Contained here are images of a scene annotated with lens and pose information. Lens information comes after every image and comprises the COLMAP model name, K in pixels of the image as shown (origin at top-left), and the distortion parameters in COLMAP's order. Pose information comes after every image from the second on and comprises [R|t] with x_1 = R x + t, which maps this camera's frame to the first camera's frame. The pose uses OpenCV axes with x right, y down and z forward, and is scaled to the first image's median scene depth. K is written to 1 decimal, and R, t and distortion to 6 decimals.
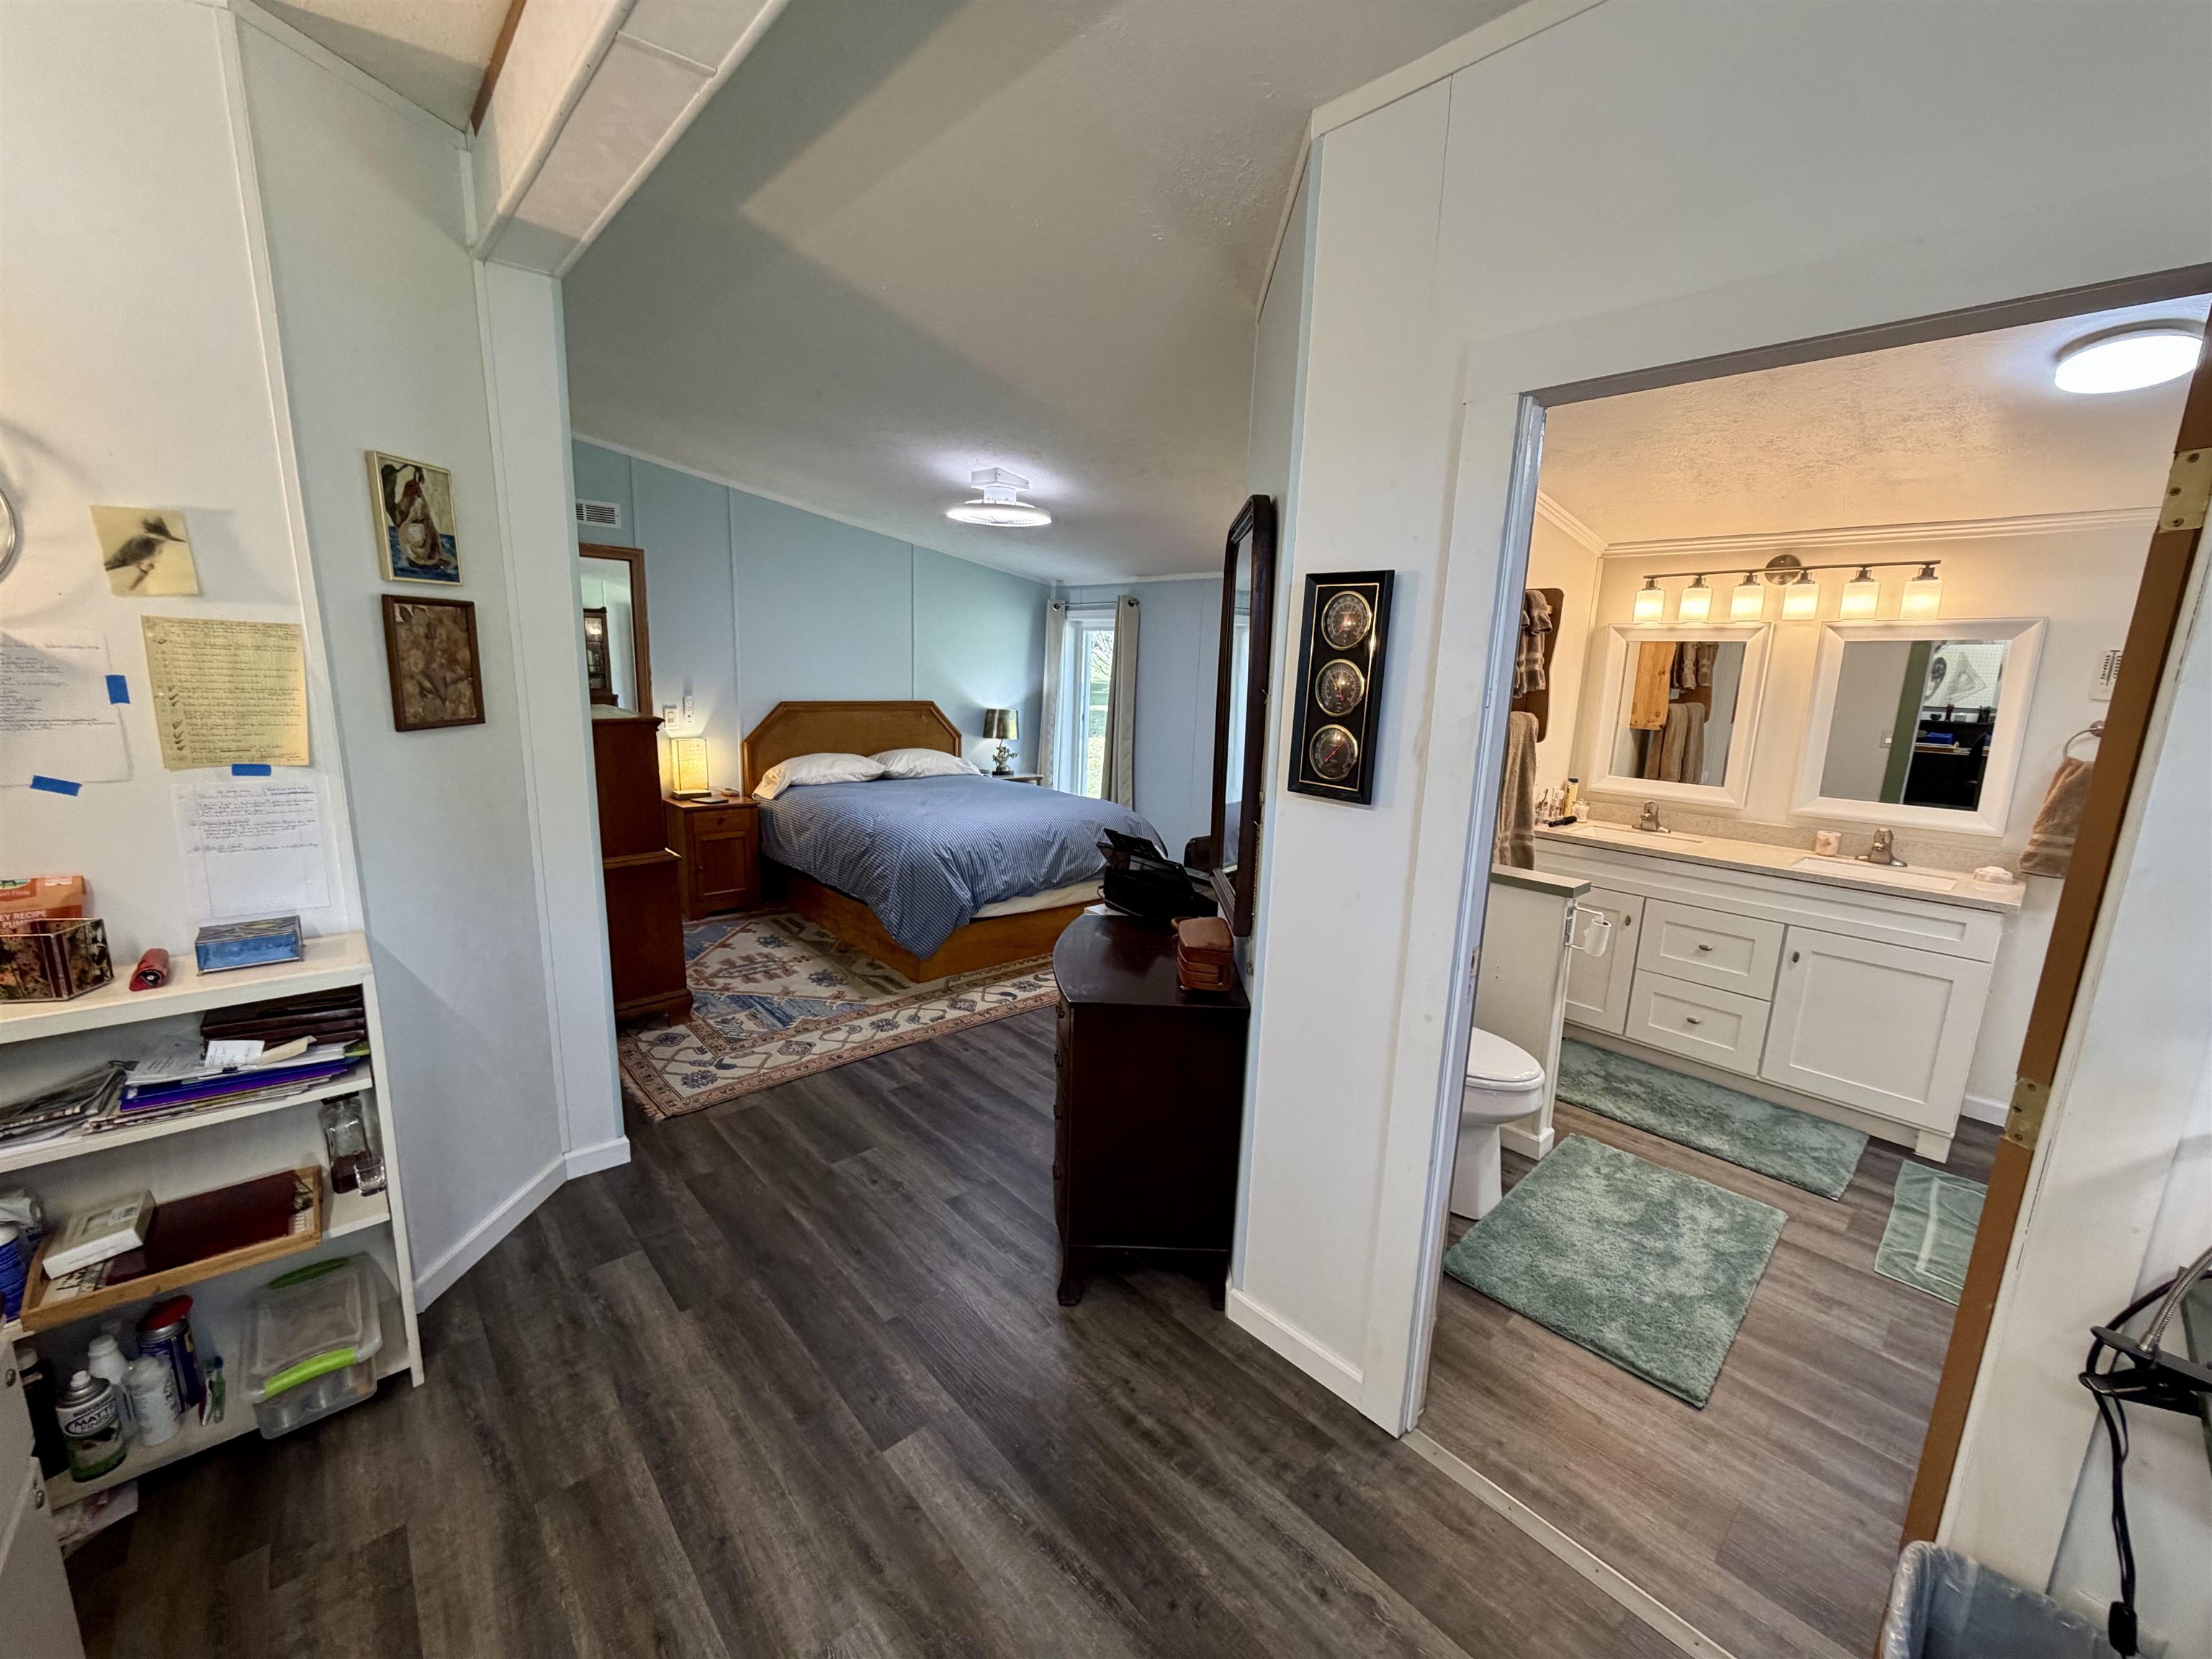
lens RADIAL K [[881.3, 0, 1109.2], [0, 881.3, 828.1], [0, 0, 1]] dist [0.000613, 0.000089]
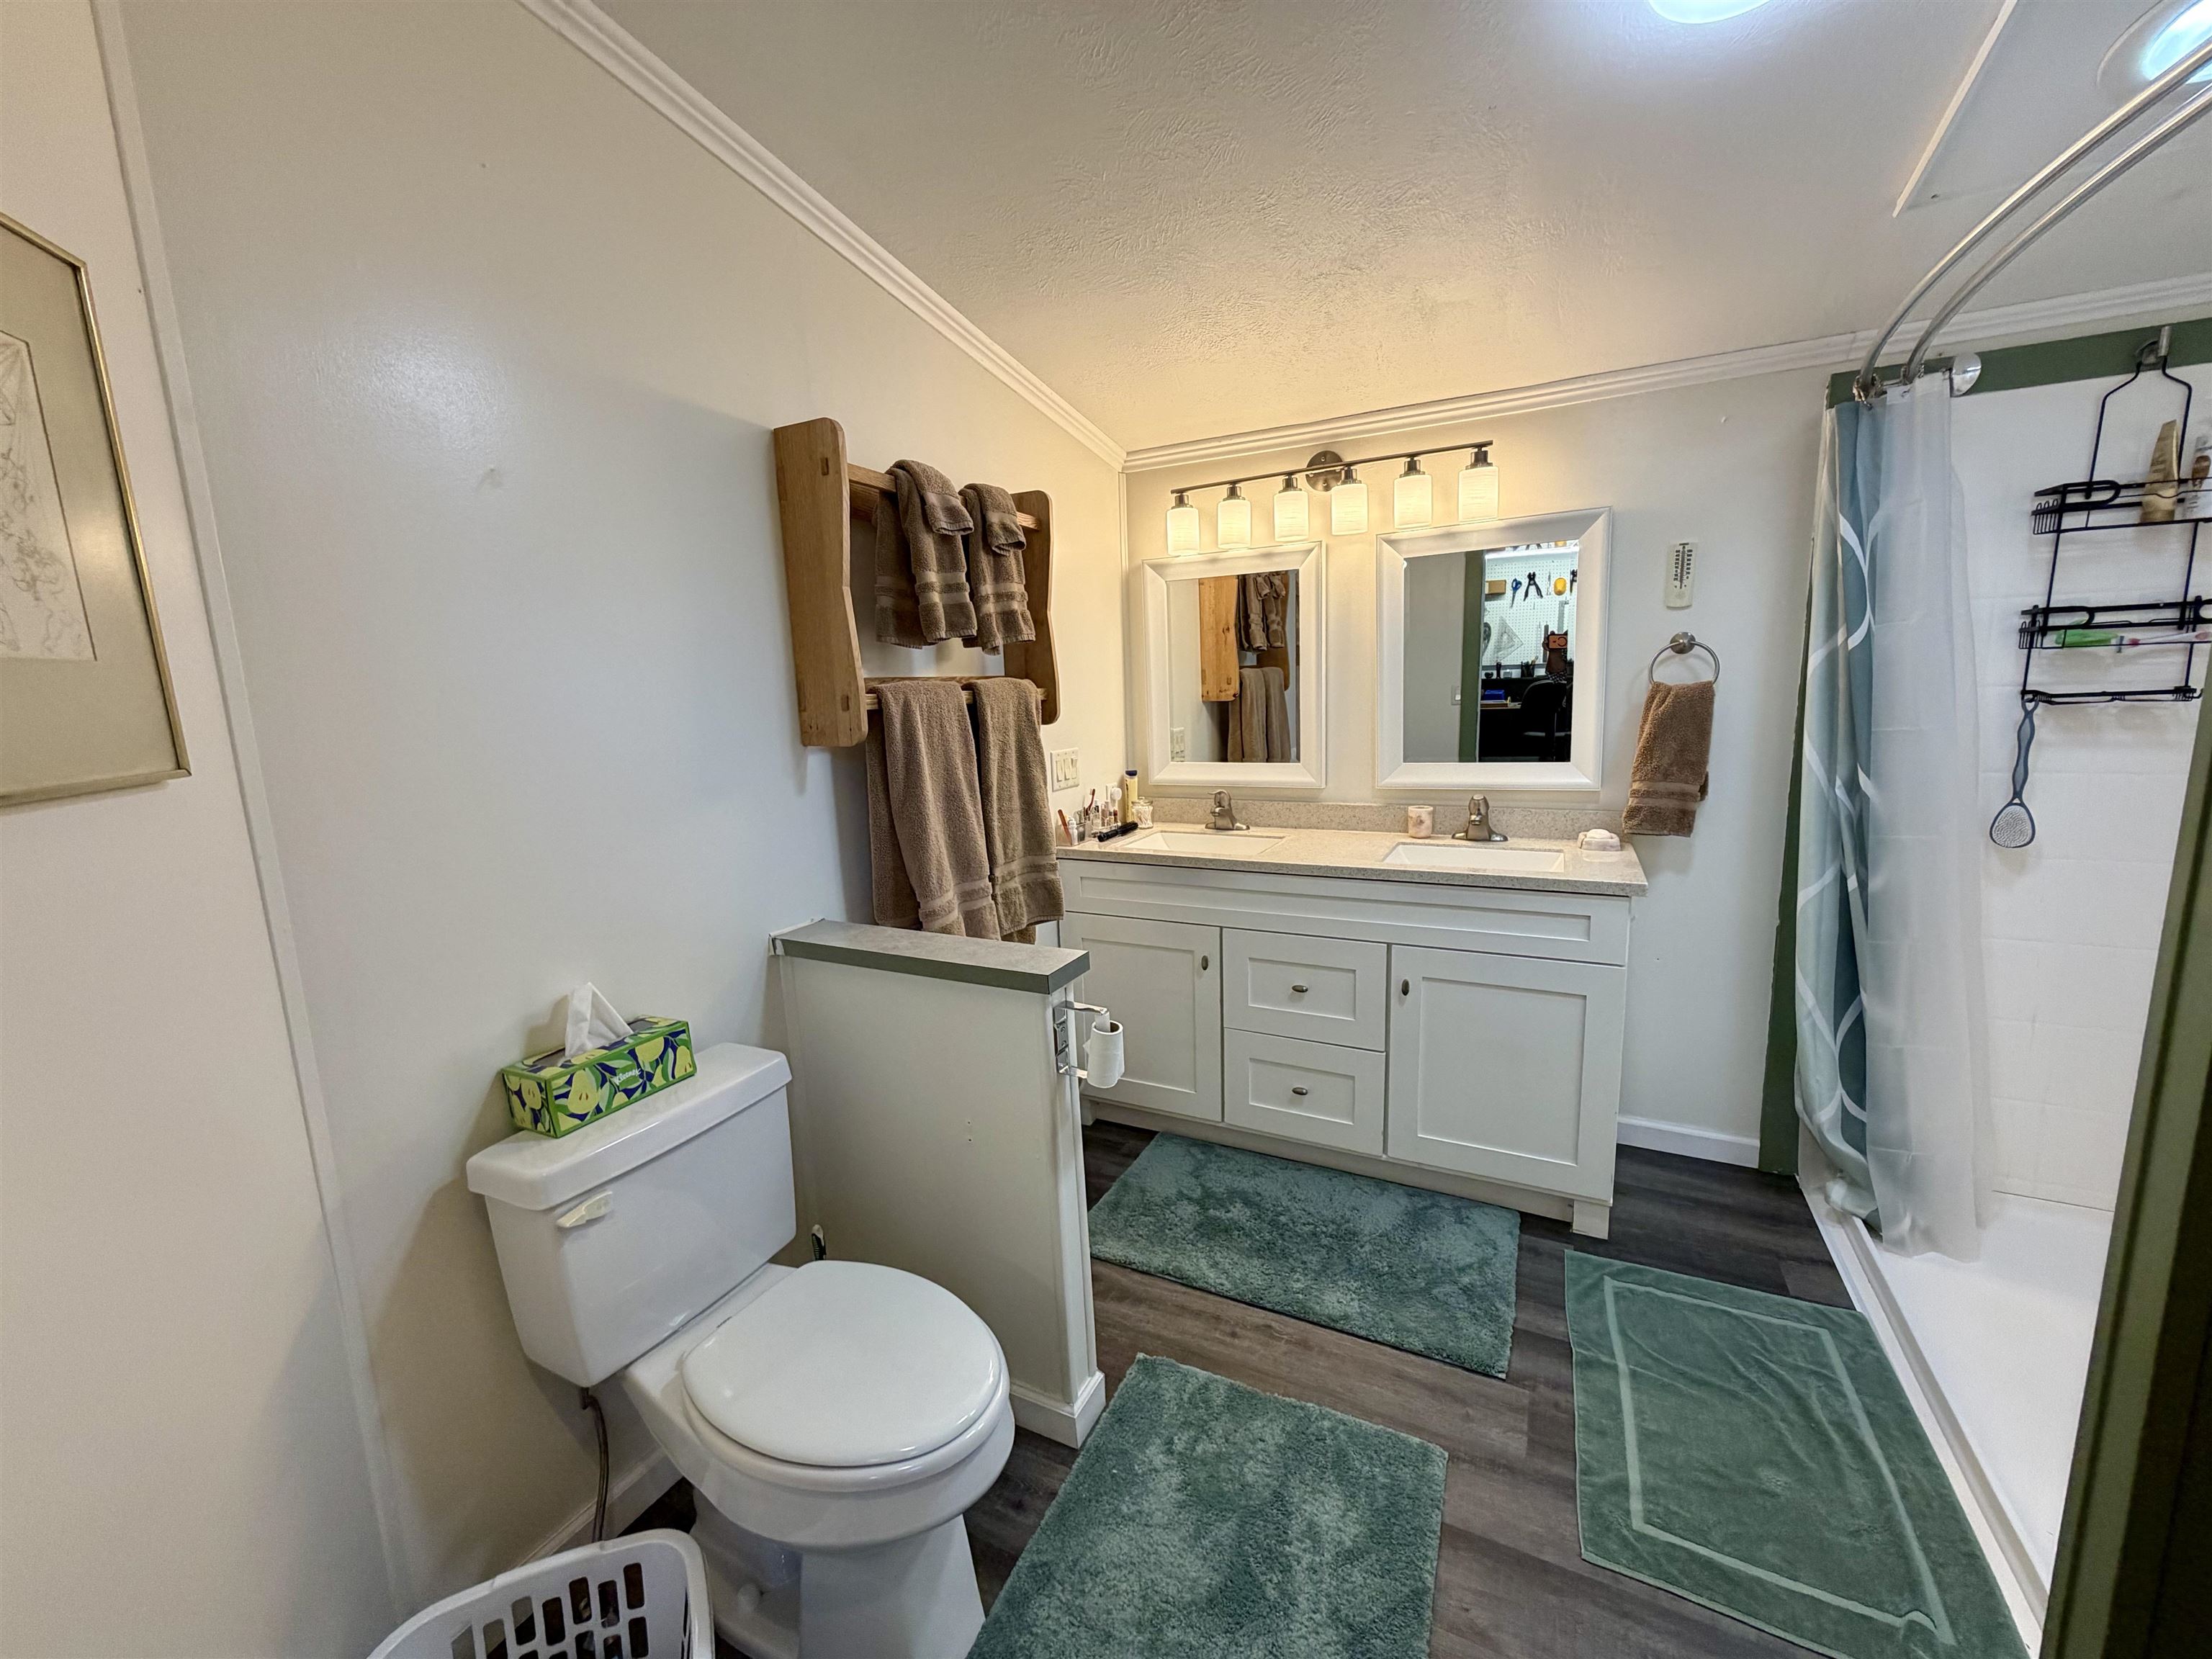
lens RADIAL K [[881.3, 0, 1109.2], [0, 881.3, 828.1], [0, 0, 1]] dist [0.000613, 0.000089]
pose [[0.933543, -0.123188, 0.336633, 0.313070], [0.130875, 0.991399, -0.000146, -0.013077], [-0.333719, 0.044193, 0.941636, 0.380792]]
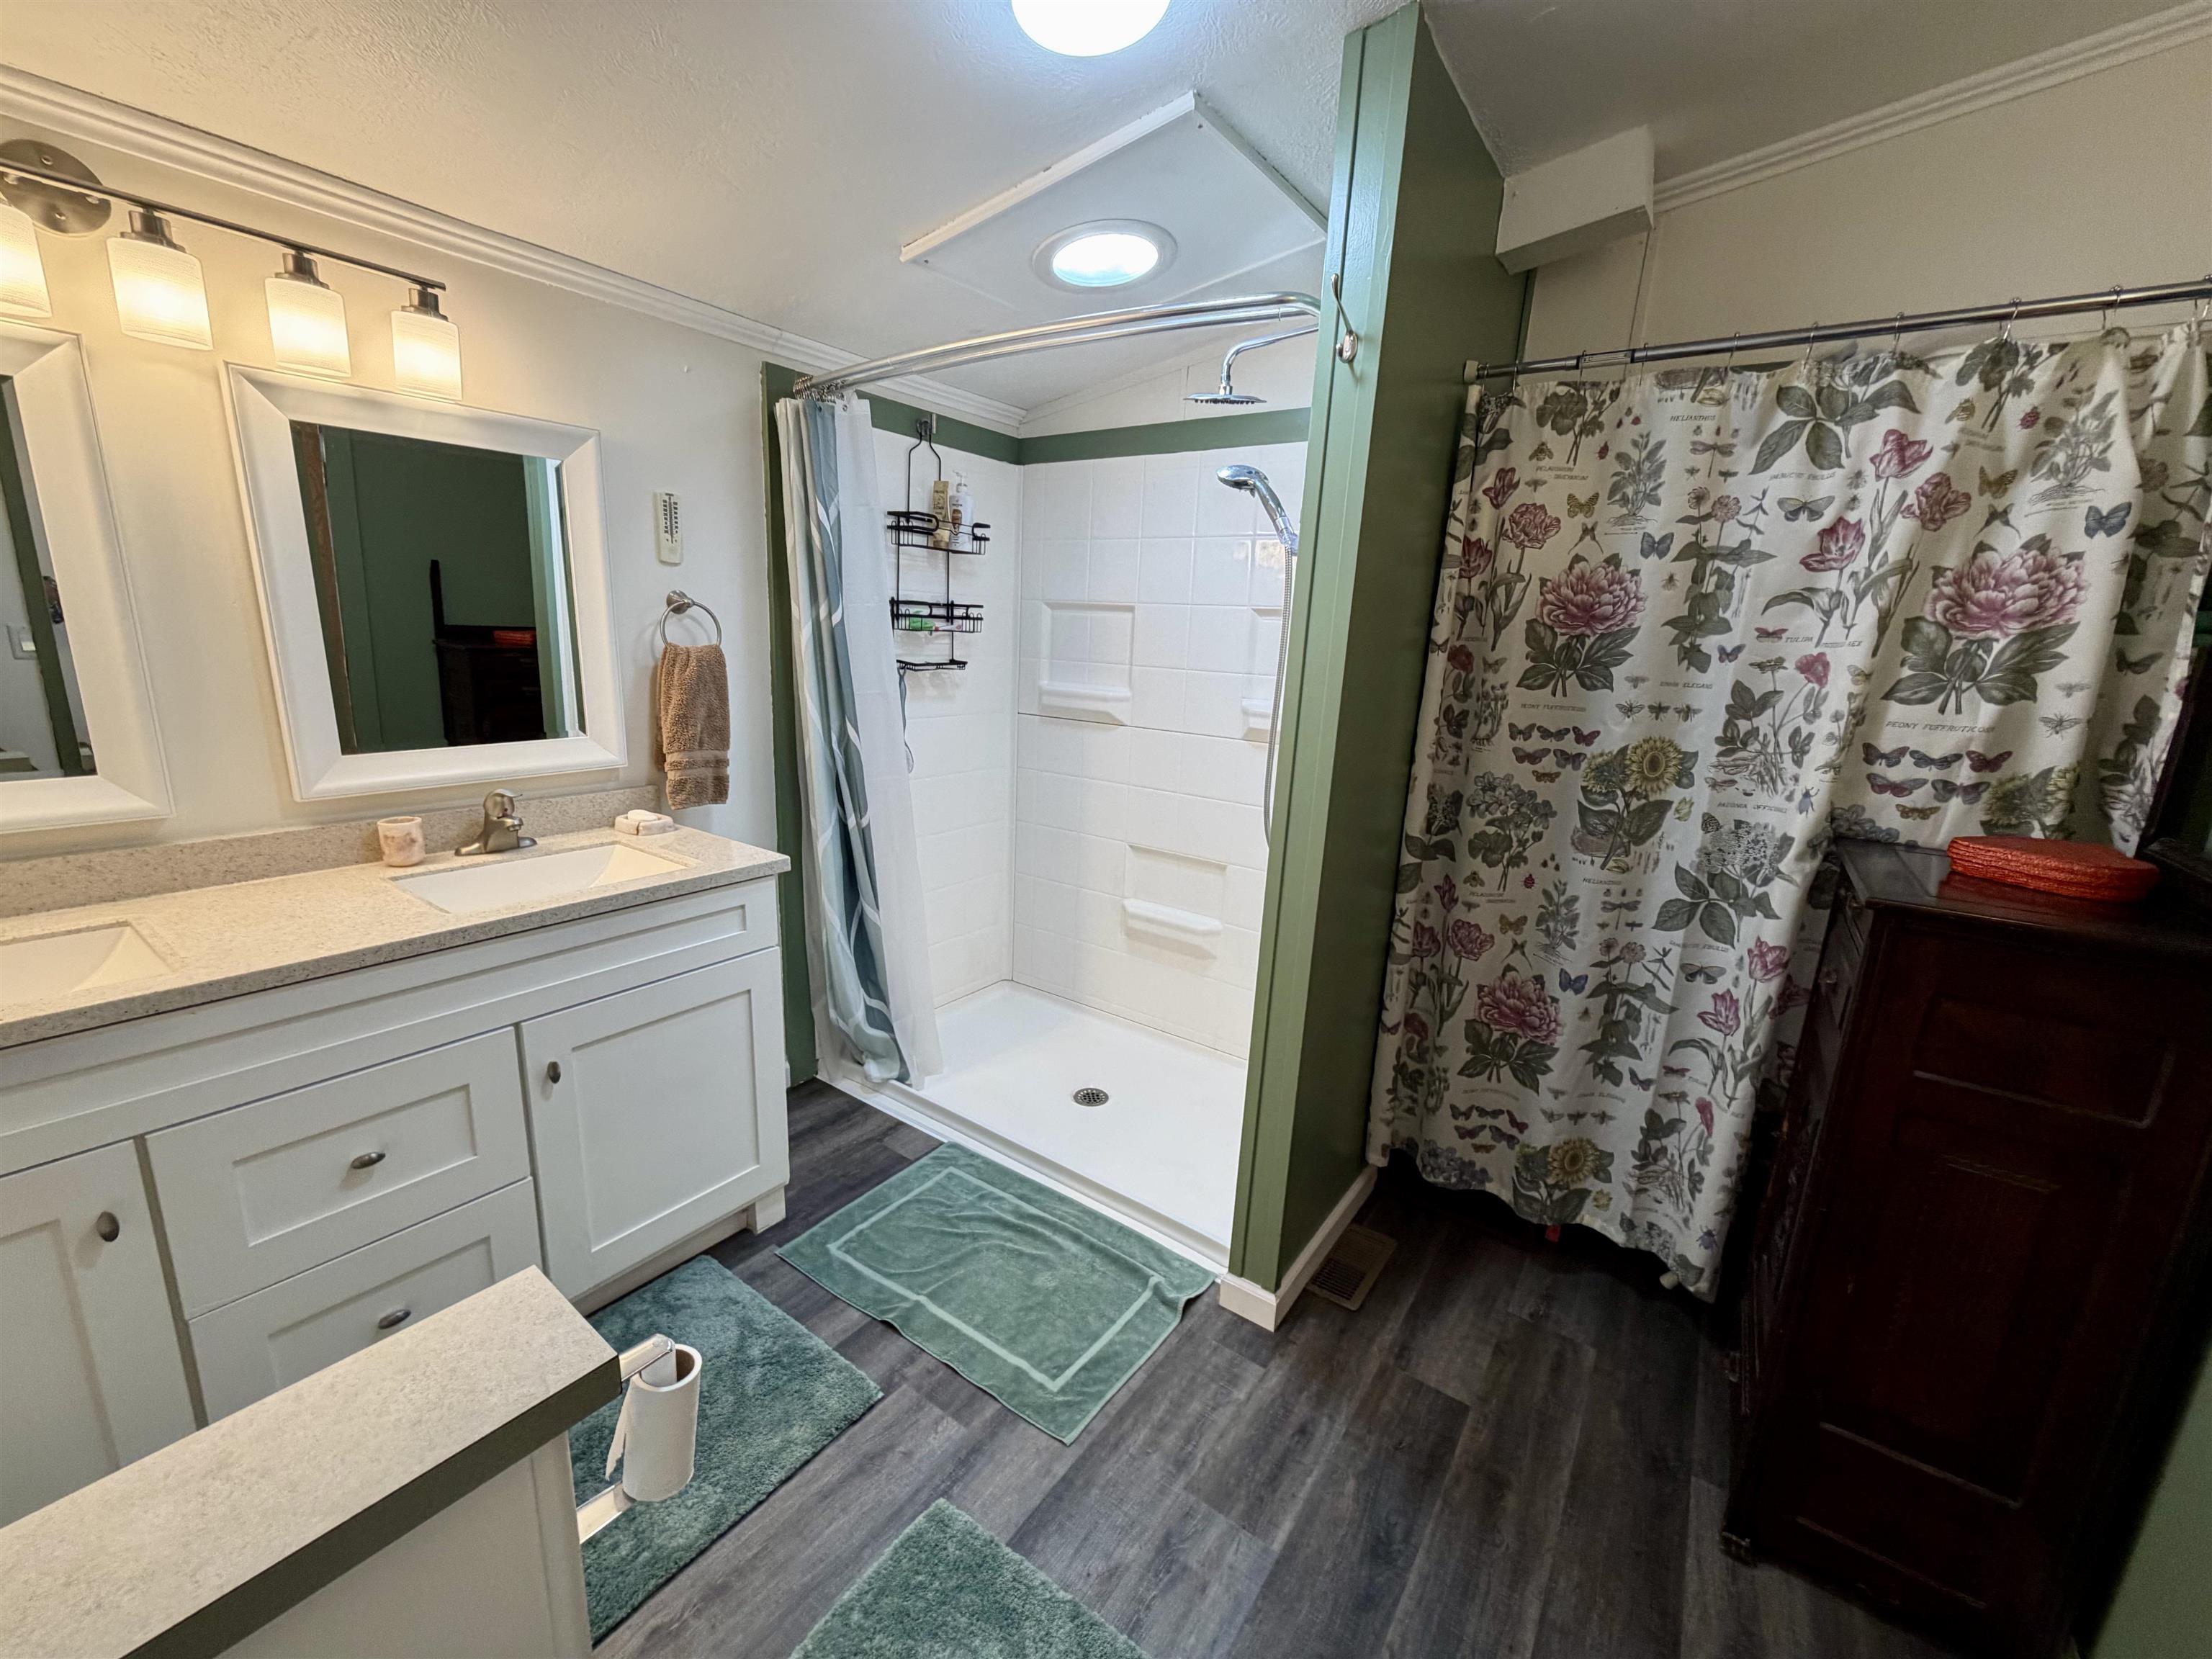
lens RADIAL K [[883.0, 0, 1106.0], [0, 883.0, 829.5], [0, 0, 1]] dist [-0.000601, 0.000537]
pose [[-0.209847, -0.259515, 0.942664, 0.255640], [0.128482, 0.948452, 0.289710, -0.088536], [-0.969256, 0.181911, -0.165687, 0.712729]]
